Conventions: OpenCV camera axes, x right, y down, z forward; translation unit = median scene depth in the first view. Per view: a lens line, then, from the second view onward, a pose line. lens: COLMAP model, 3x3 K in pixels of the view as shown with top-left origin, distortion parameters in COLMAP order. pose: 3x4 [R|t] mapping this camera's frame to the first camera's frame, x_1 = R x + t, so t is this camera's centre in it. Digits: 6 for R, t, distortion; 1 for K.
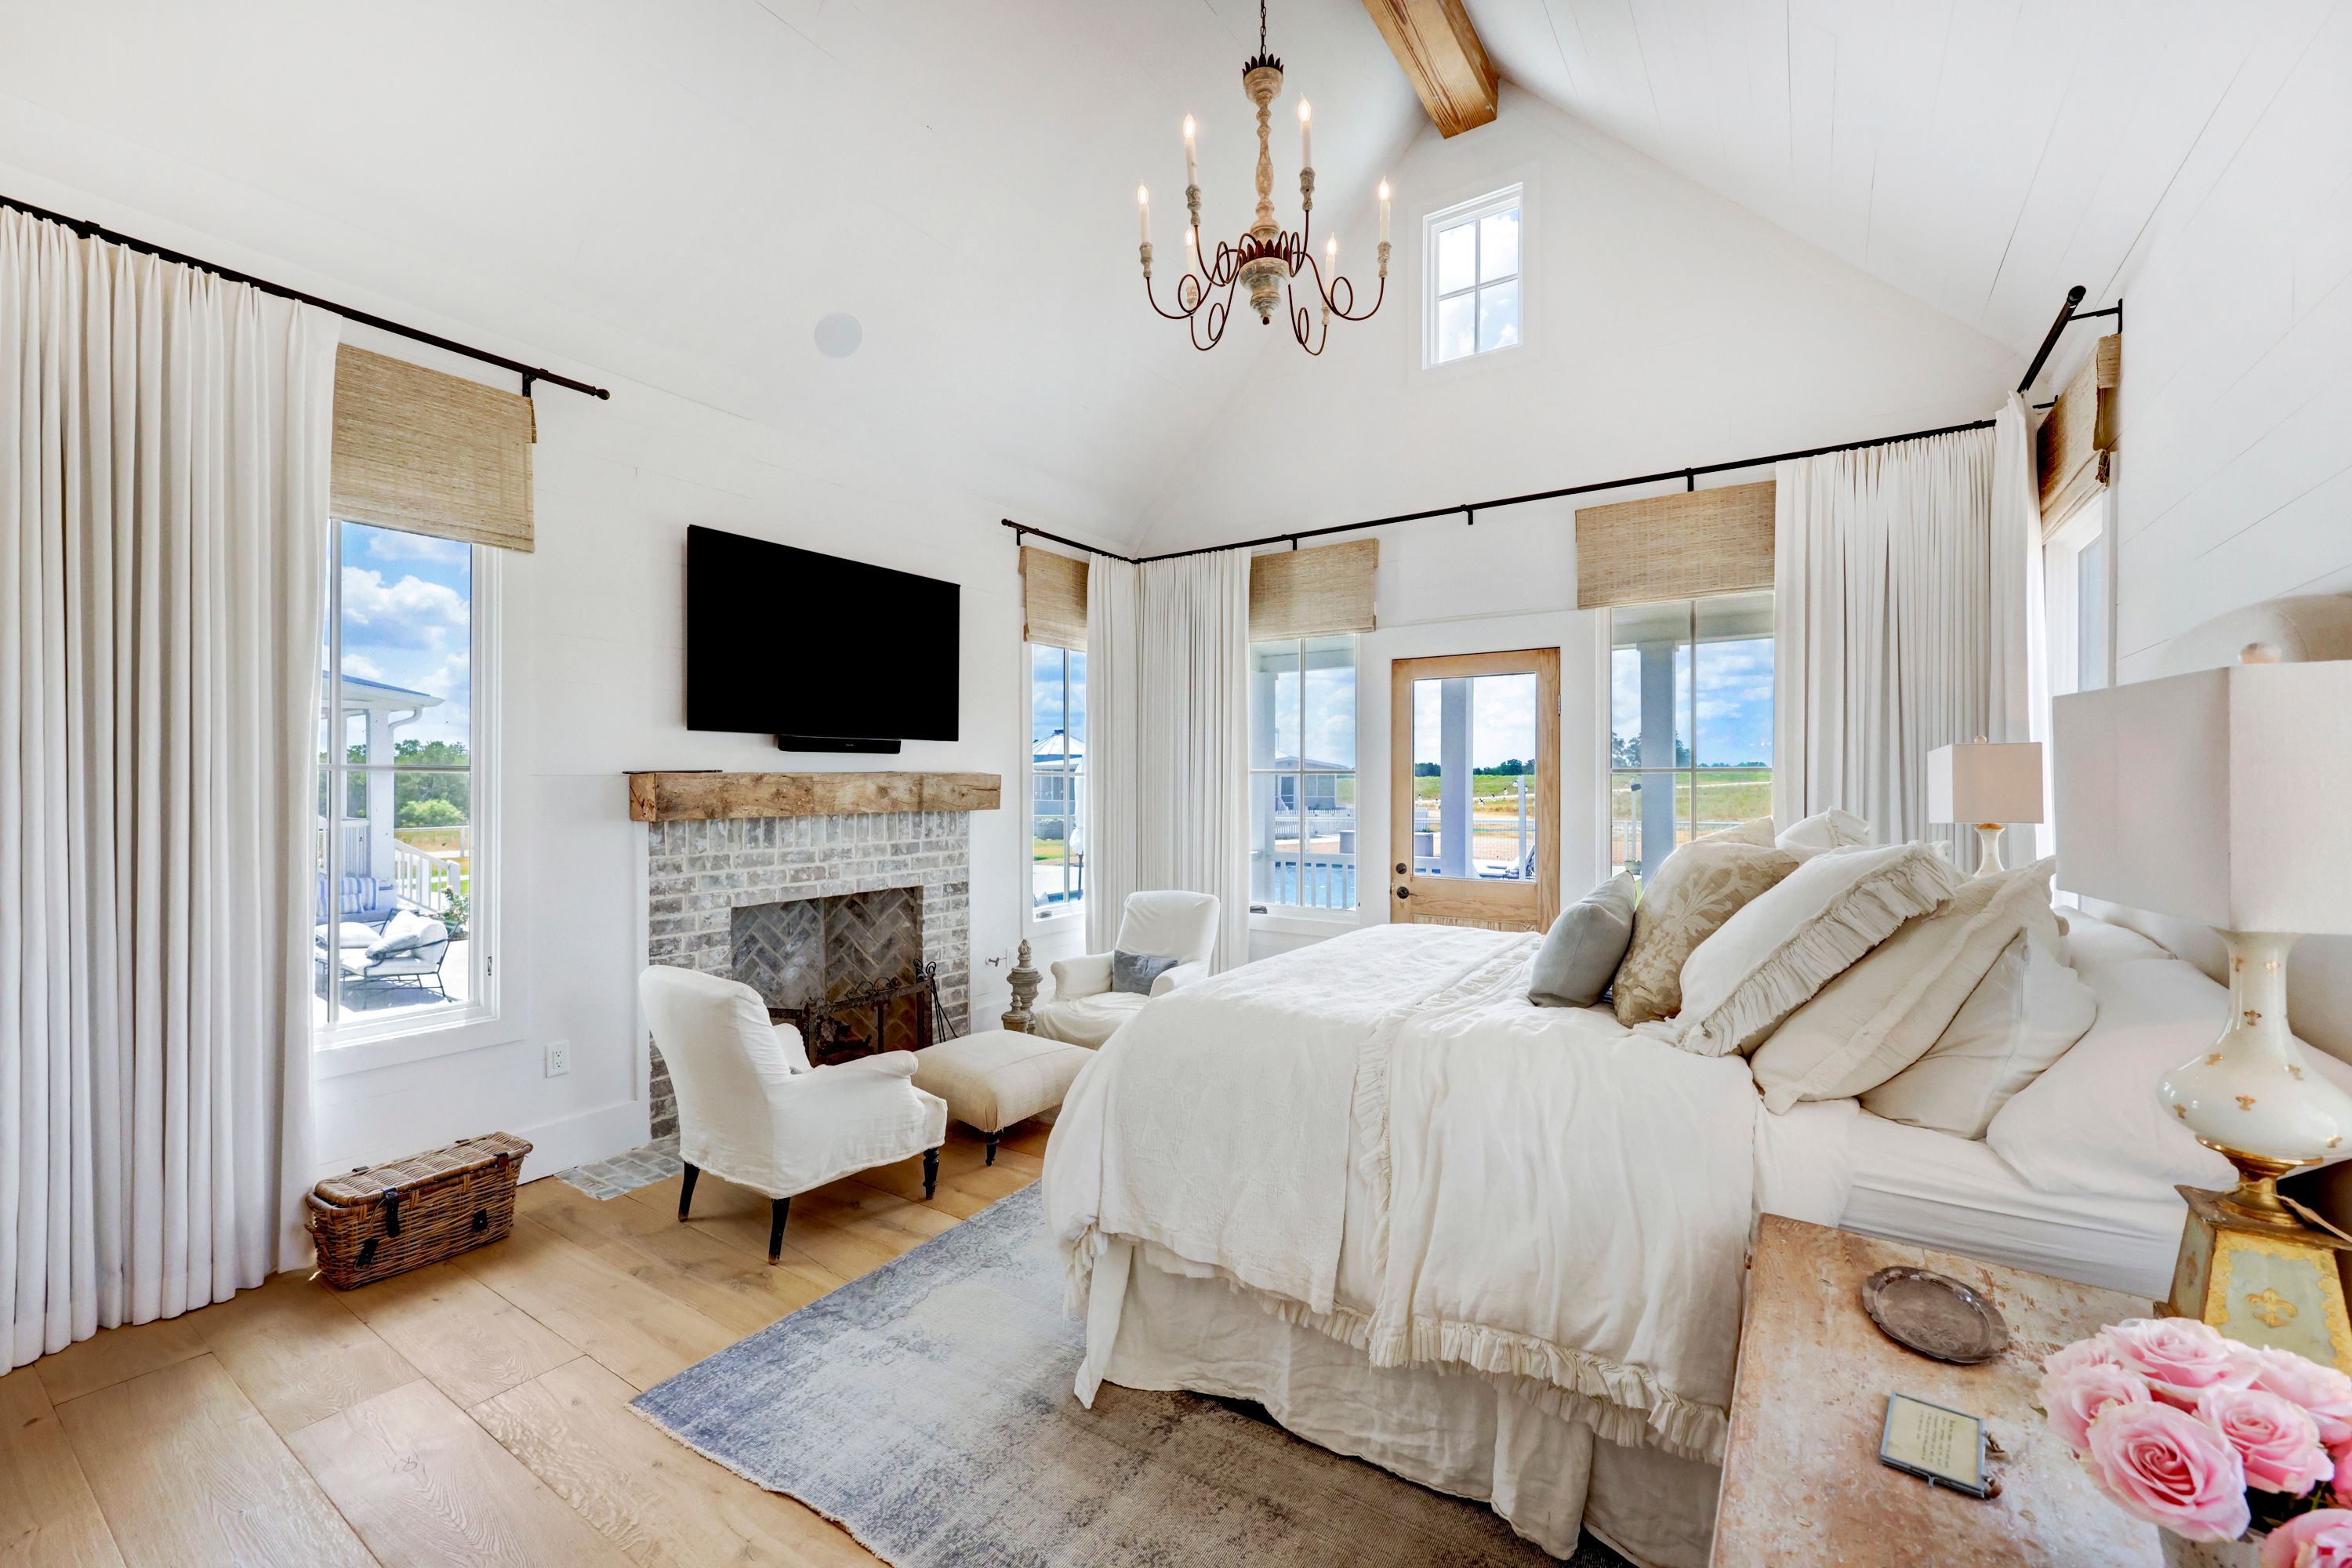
lens RADIAL K [[953.9, 0, 1171.8], [0, 953.9, 780.2], [0, 0, 1]] dist [-0.001906, 0.000595]
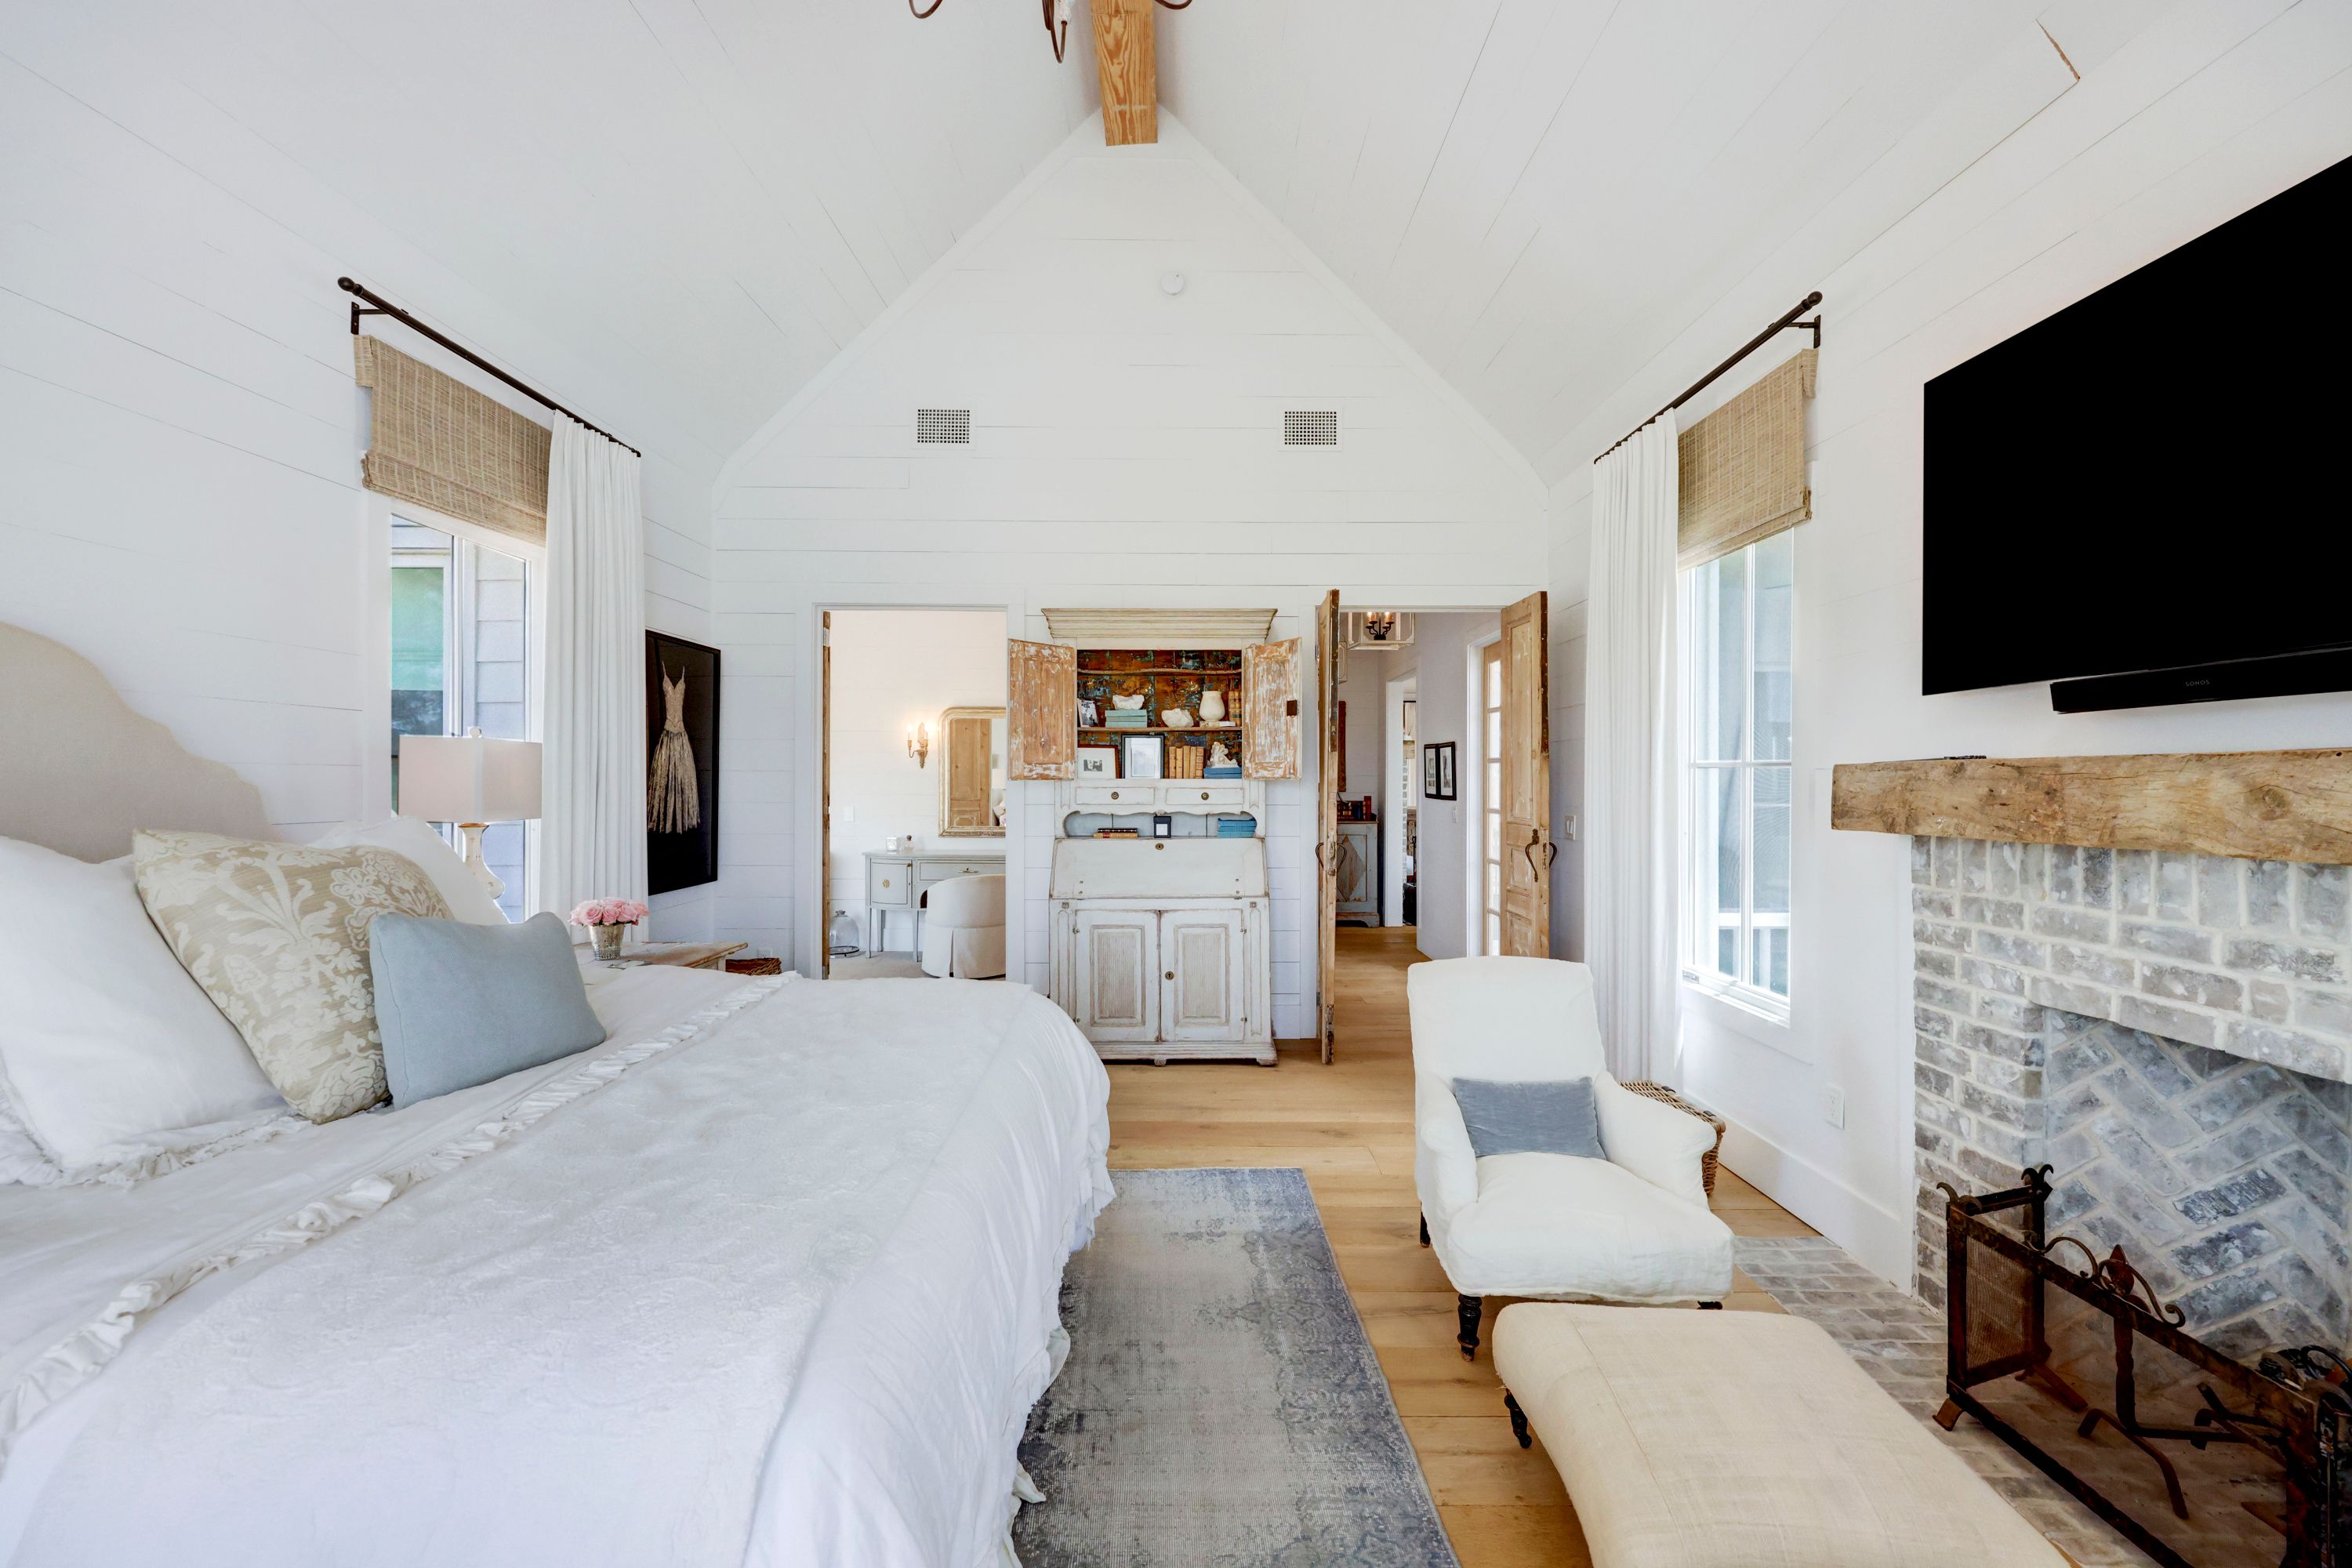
lens RADIAL K [[953.9, 0, 1170.4], [0, 953.9, 779.4], [0, 0, 1]] dist [-0.001906, 0.000595]
pose [[-0.830134, 0.004081, -0.557550, 0.276081], [0.005564, 0.999984, -0.000964, 0.002087], [0.557537, -0.003903, -0.830143, 1.233492]]
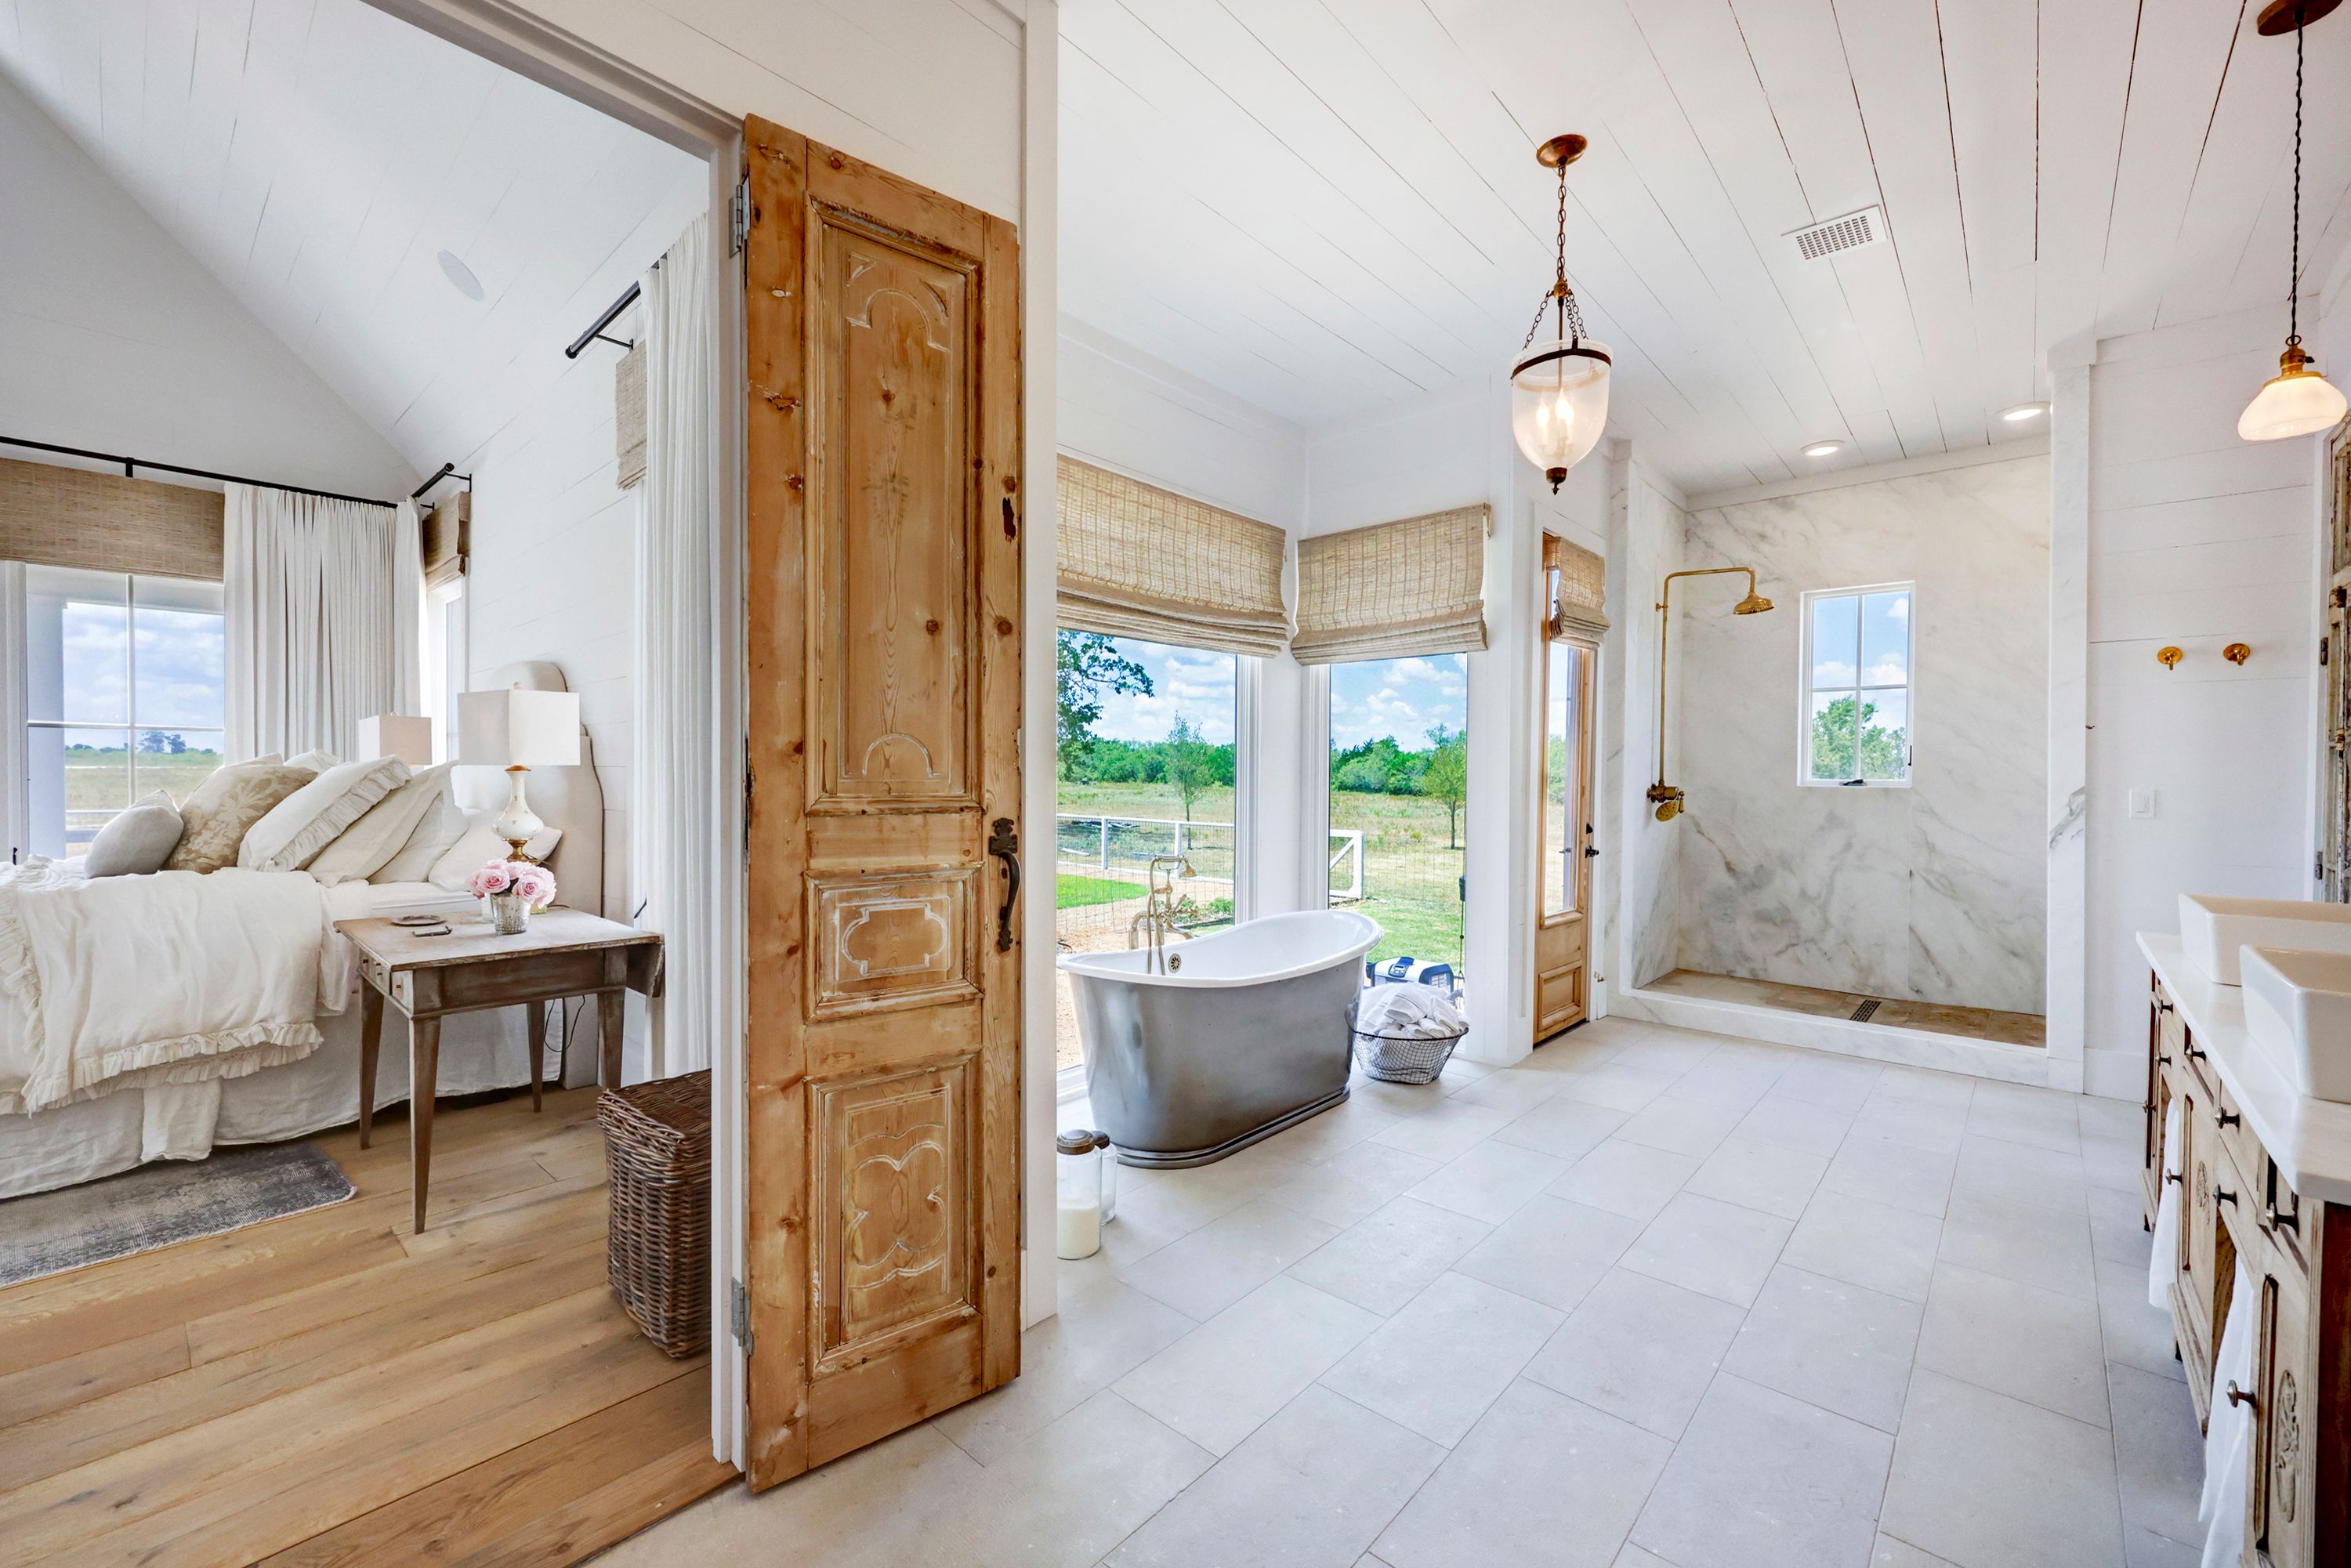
lens RADIAL K [[953.4, 0, 1171.2], [0, 953.4, 788.0], [0, 0, 1]] dist [-0.001906, 0.000595]
pose [[0.142734, -0.013425, 0.989670, -0.521675], [-0.010451, 0.999832, 0.015070, 0.042690], [-0.989706, -0.012494, 0.142570, -0.495650]]
